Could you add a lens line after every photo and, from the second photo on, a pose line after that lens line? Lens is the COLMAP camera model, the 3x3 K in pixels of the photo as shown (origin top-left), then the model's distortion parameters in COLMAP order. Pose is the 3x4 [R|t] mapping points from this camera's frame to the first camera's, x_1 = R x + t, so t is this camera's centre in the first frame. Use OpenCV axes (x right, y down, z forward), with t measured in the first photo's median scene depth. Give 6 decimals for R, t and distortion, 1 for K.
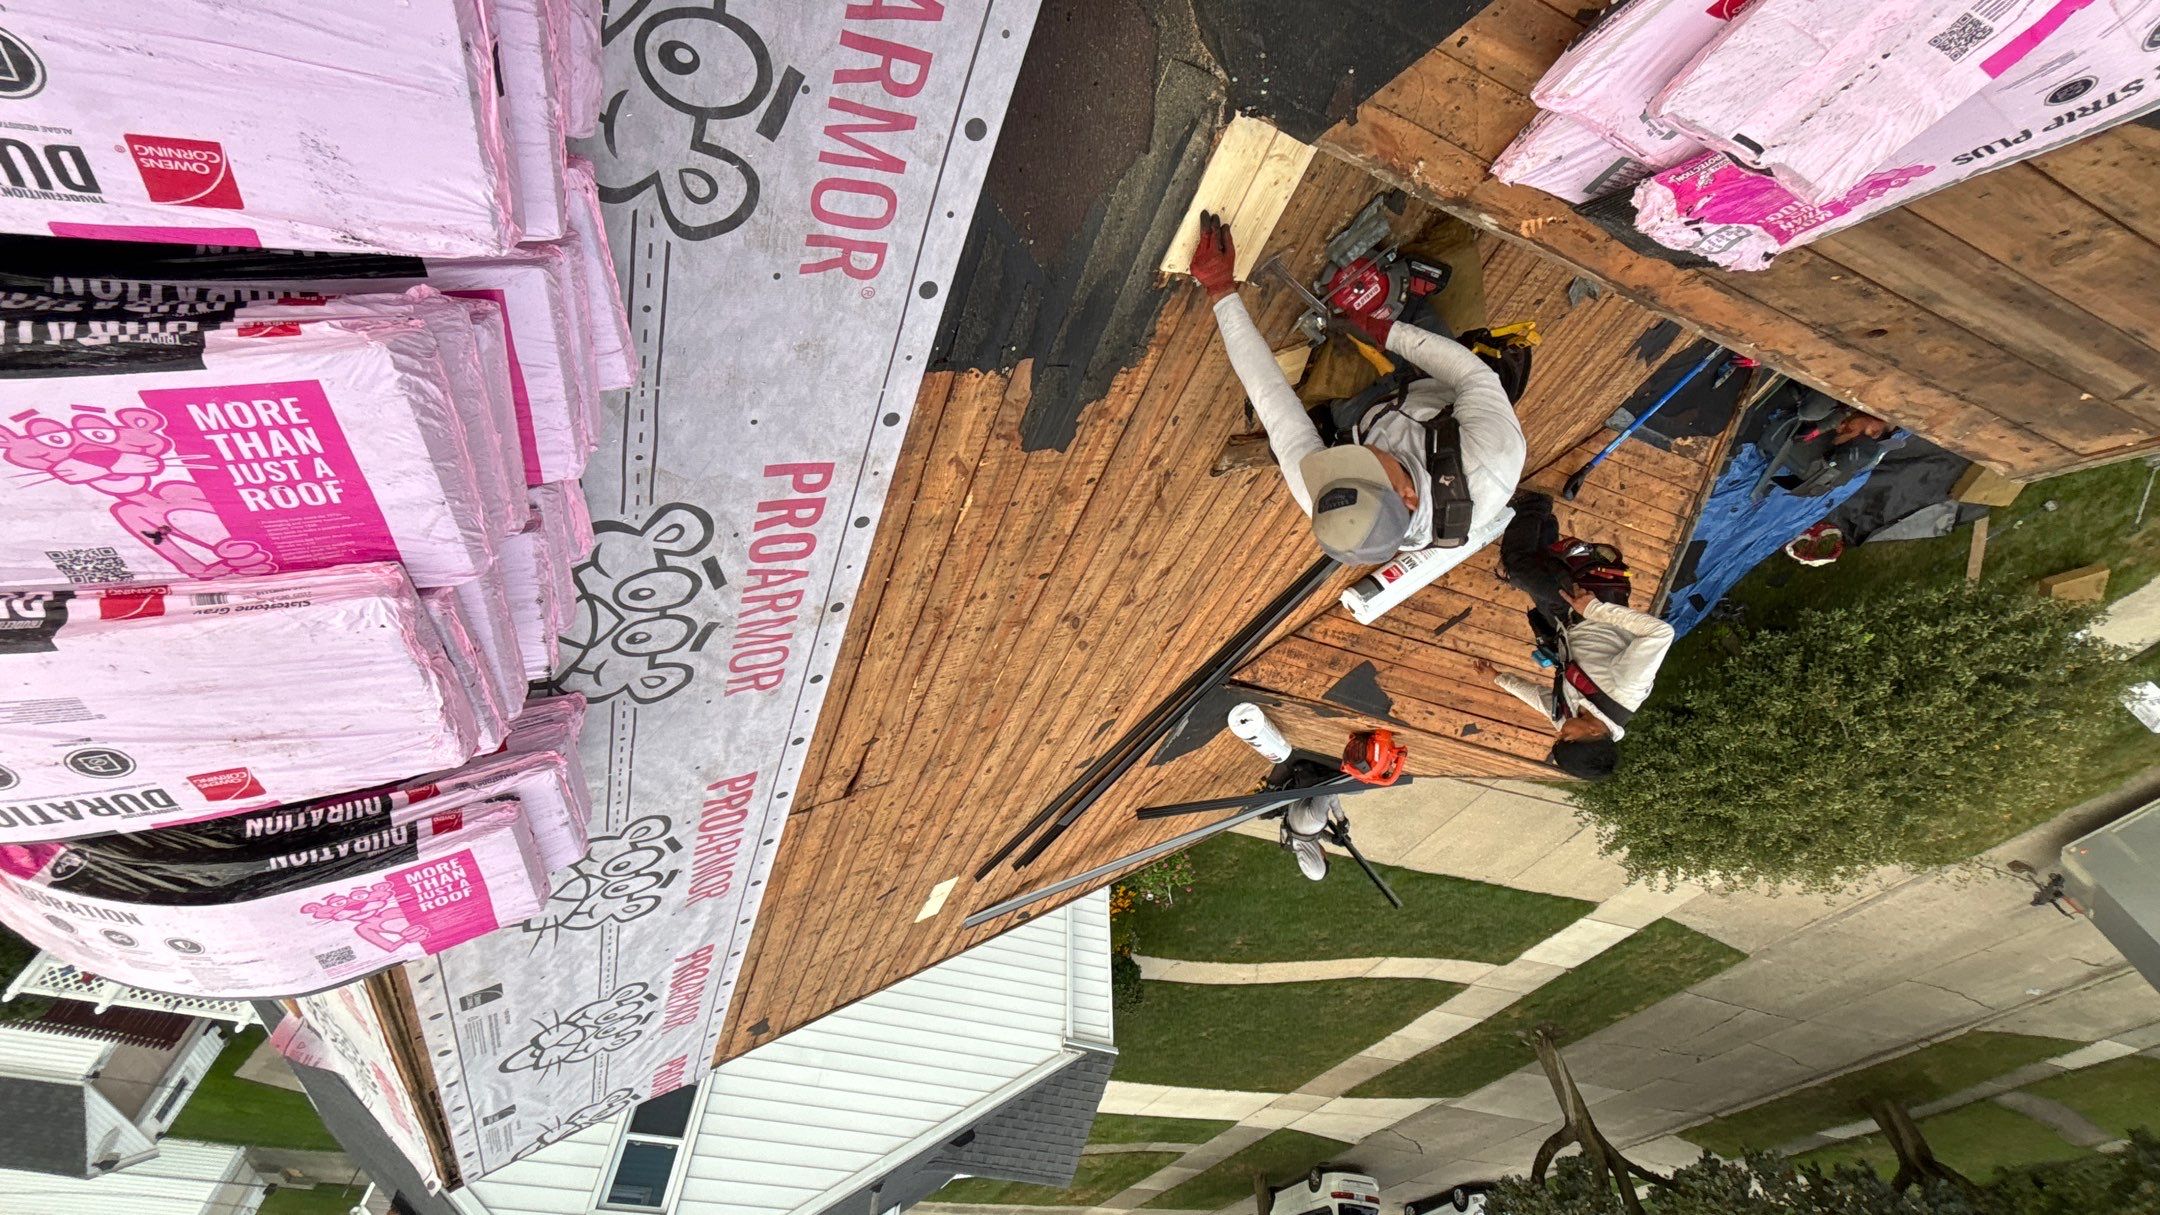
lens RADIAL K [[866.1, 0, 1080.9], [0, 866.1, 599.1], [0, 0, 1]] dist [-0.000191, -0.000194]
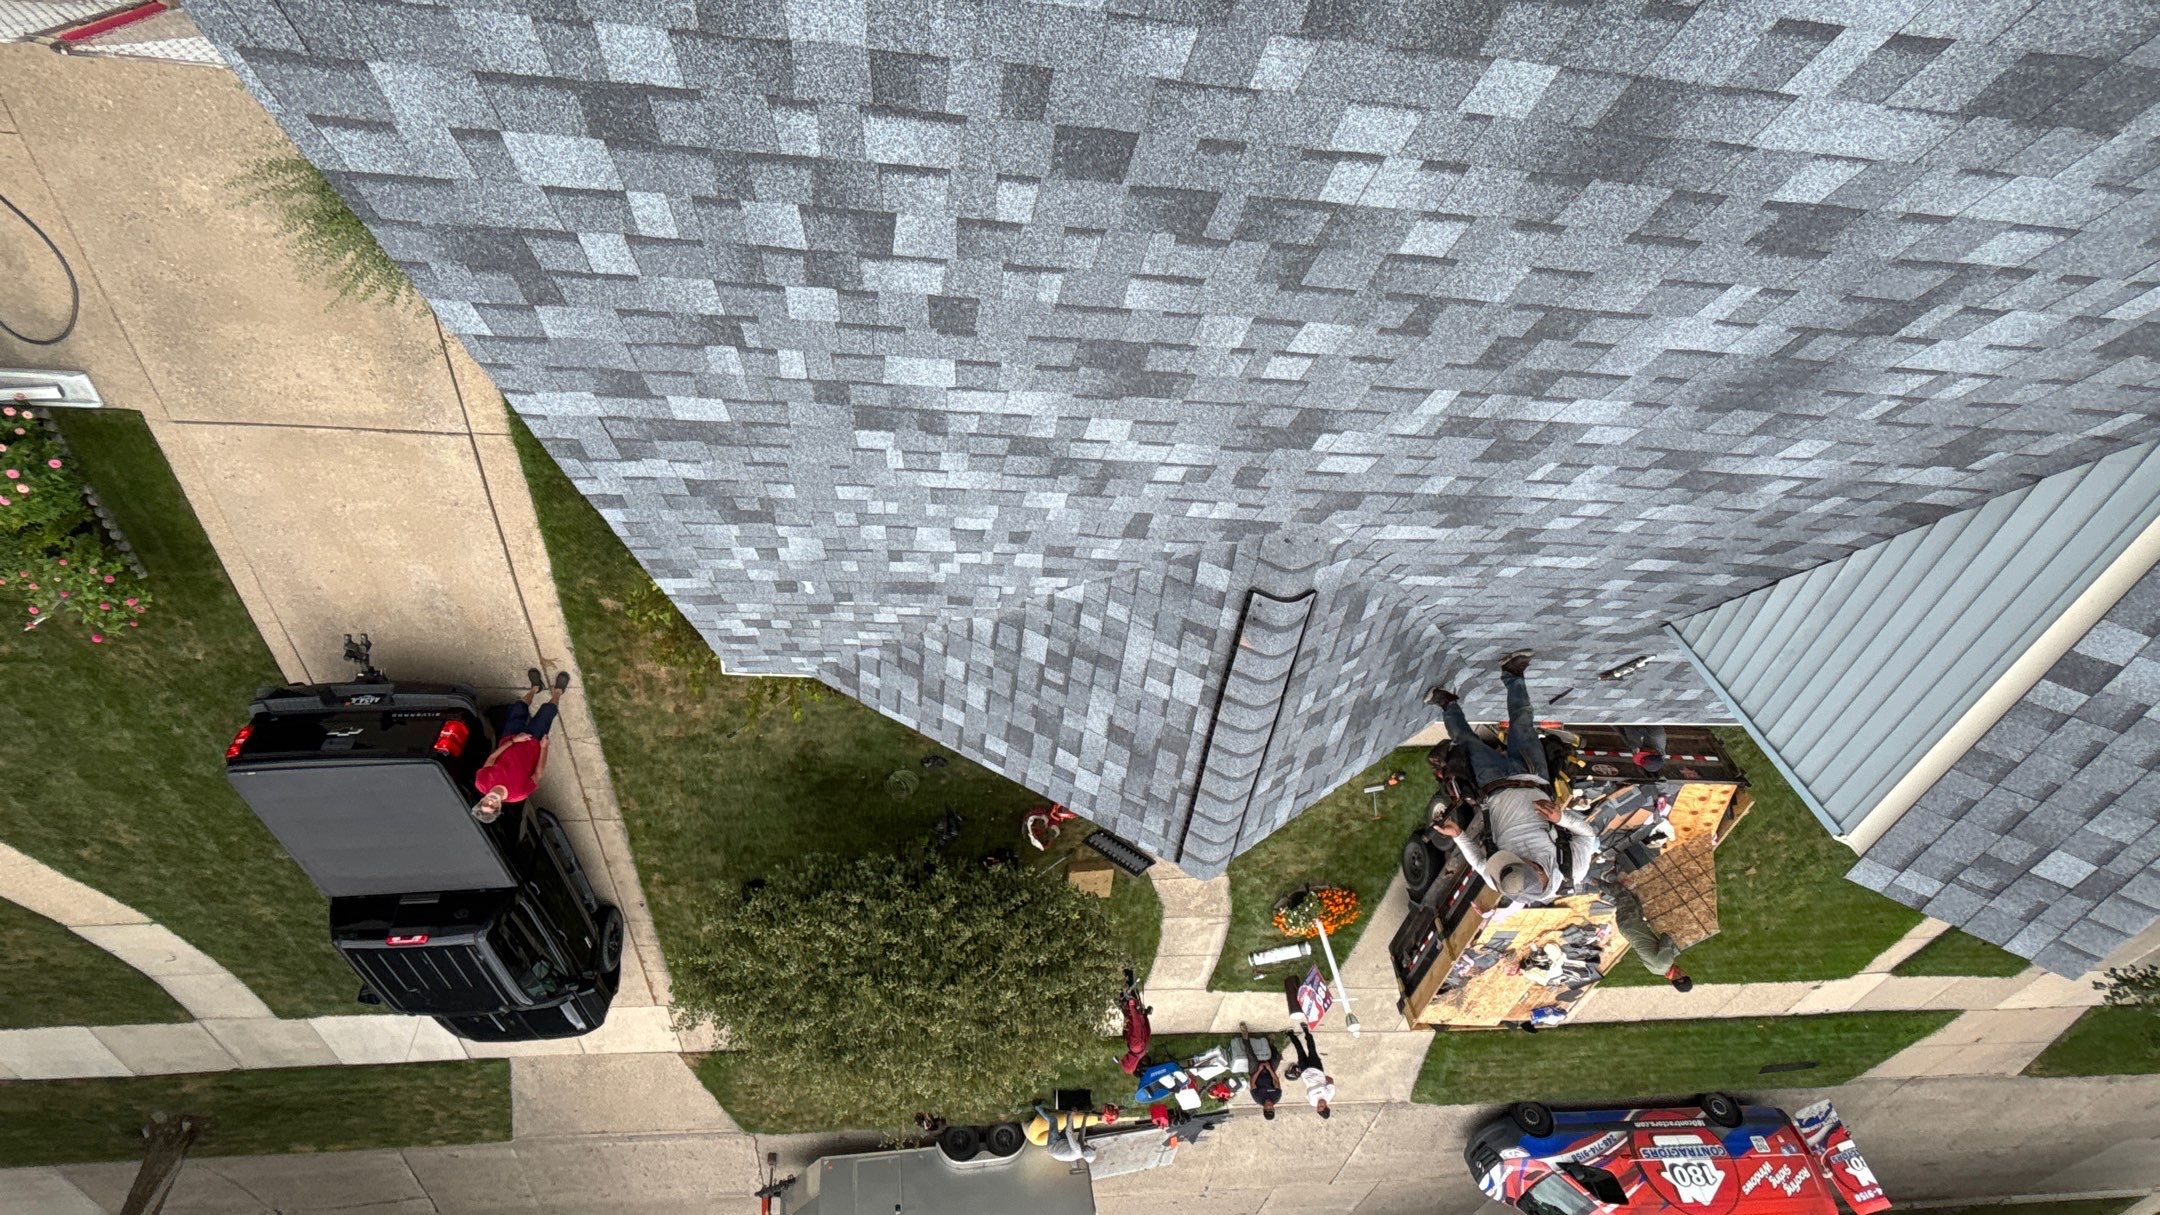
lens RADIAL K [[1004.8, 0, 1078.3], [0, 1004.8, 597.2], [0, 0, 1]] dist [-0.003917, 0.004088]
pose [[0.249338, 0.721534, 0.645925, -1.677986], [-0.634463, 0.625618, -0.453937, 2.664610], [-0.731634, -0.296632, 0.613776, 2.252244]]
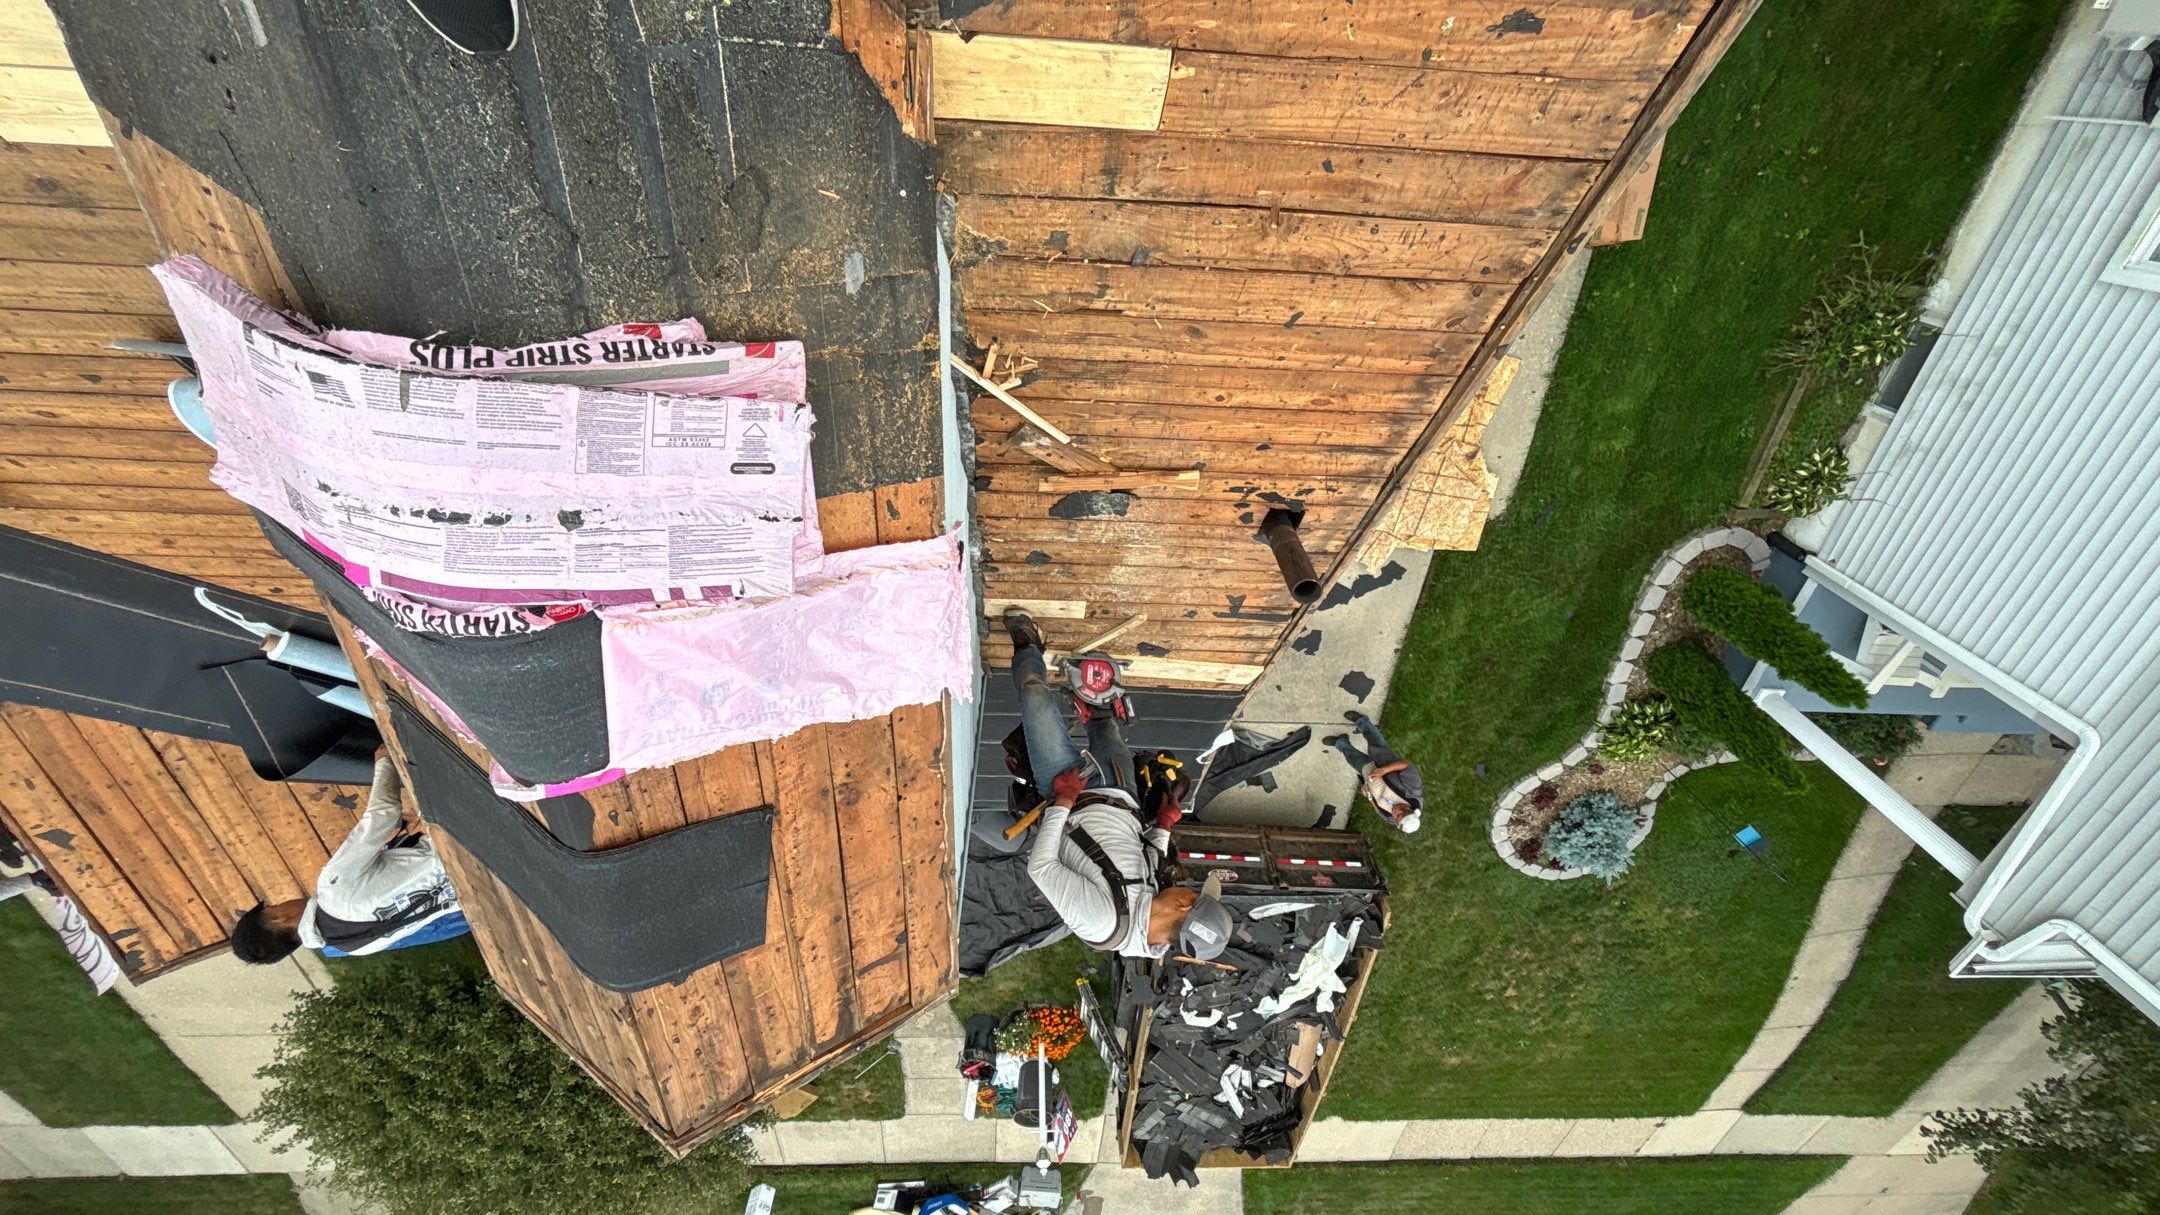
lens RADIAL K [[888.8, 0, 1052.9], [0, 888.8, 597.3], [0, 0, 1]] dist [-0.000193, 0.000556]
pose [[0.315844, 0.800059, 0.510047, 0.322993], [-0.661828, 0.570965, -0.485781, -0.315819], [-0.679872, -0.184133, 0.709837, -0.153032]]
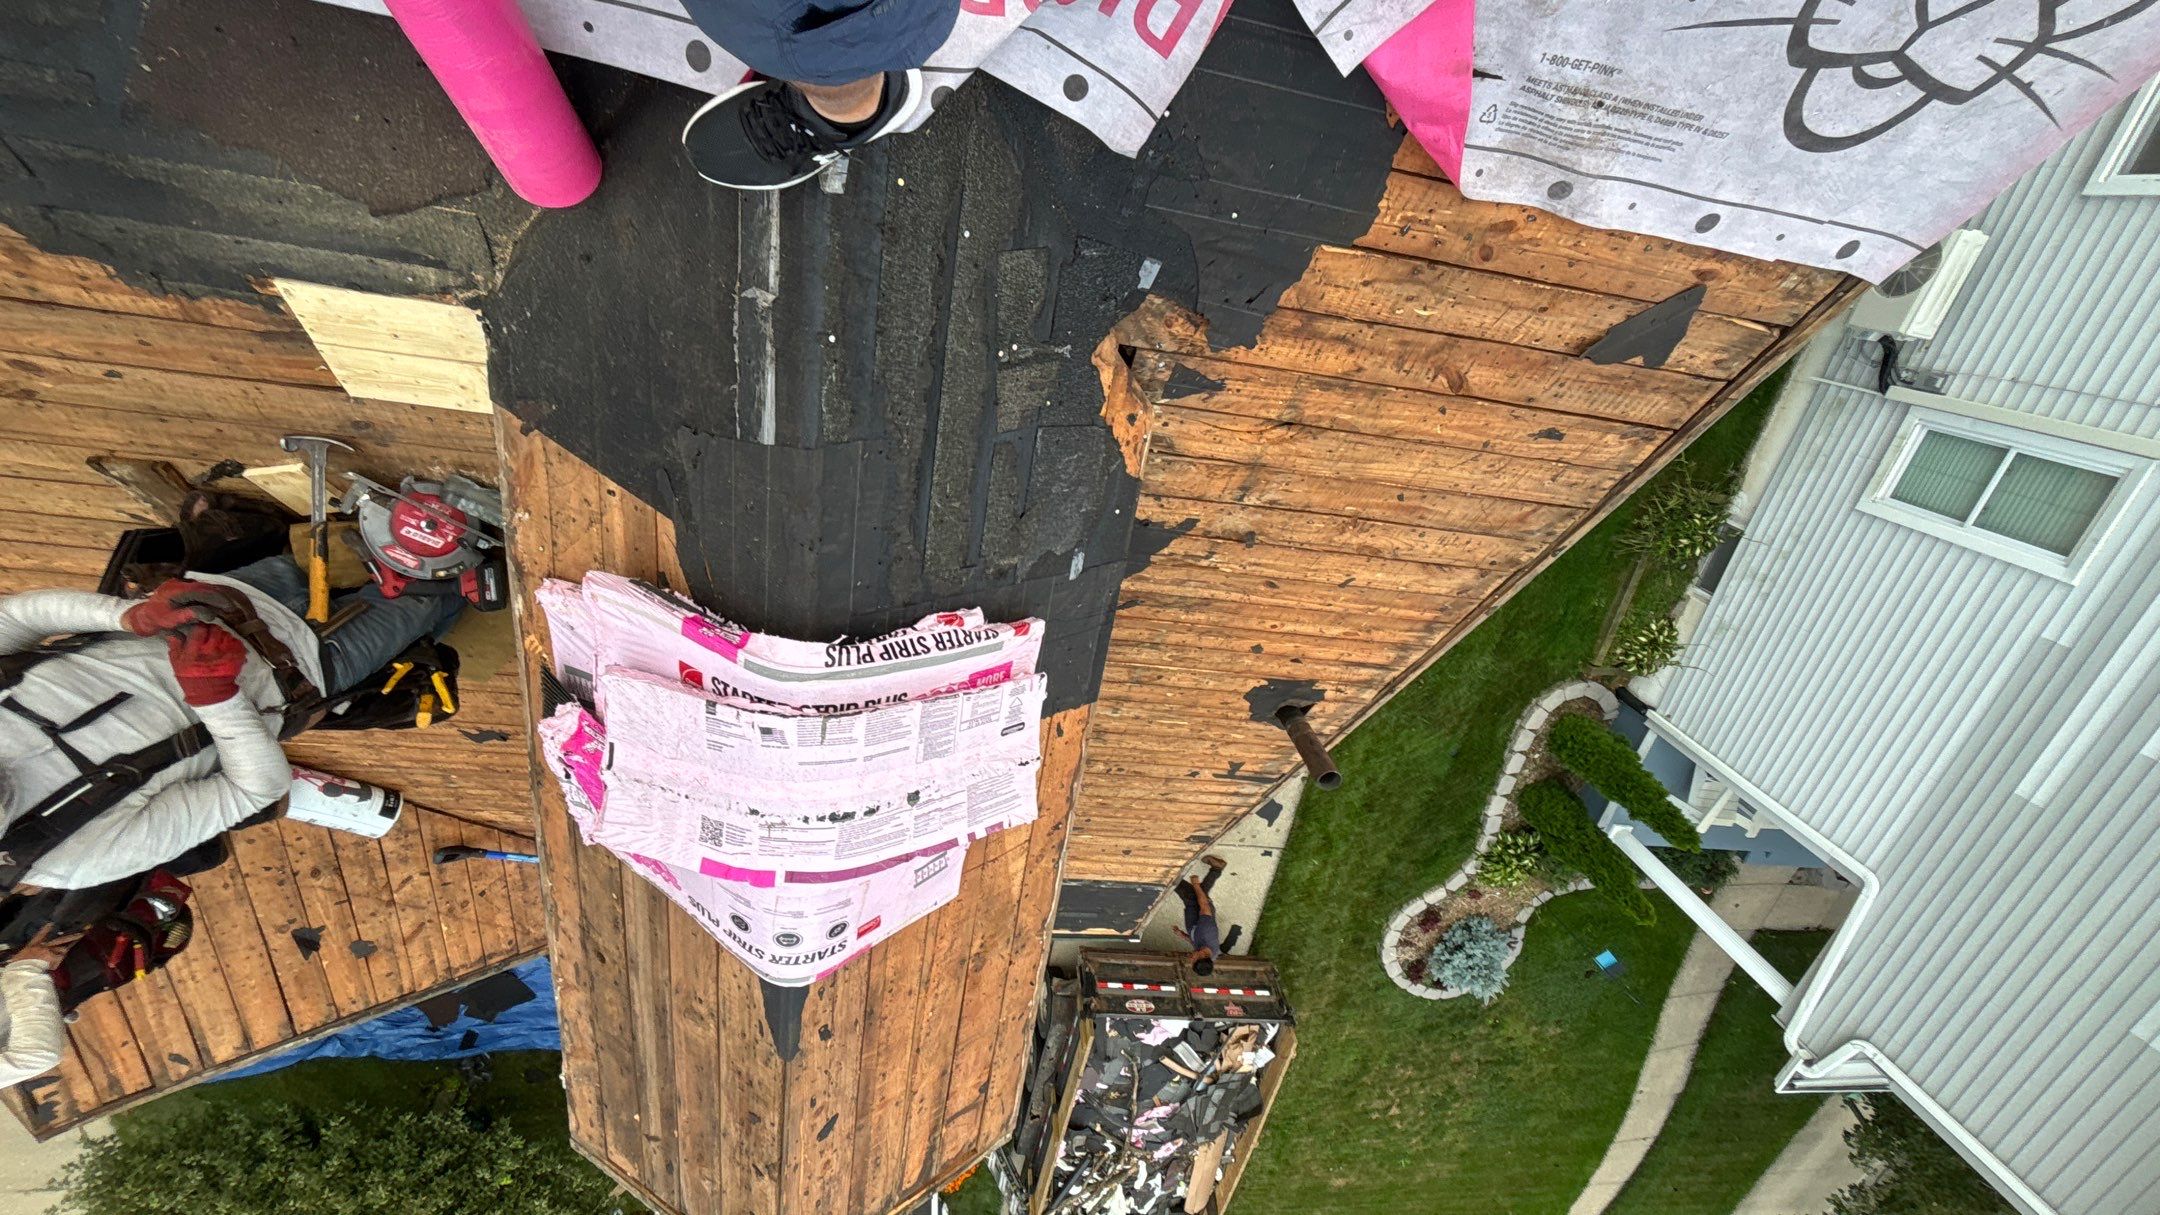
lens RADIAL K [[873.2, 0, 1073.9], [0, 873.2, 605.4], [0, 0, 1]] dist [-0.000122, 0.000157]
pose [[0.207648, 0.866886, 0.453201, 0.127423], [-0.612418, 0.476475, -0.630806, -0.166145], [-0.762775, -0.146562, 0.629836, -0.095497]]
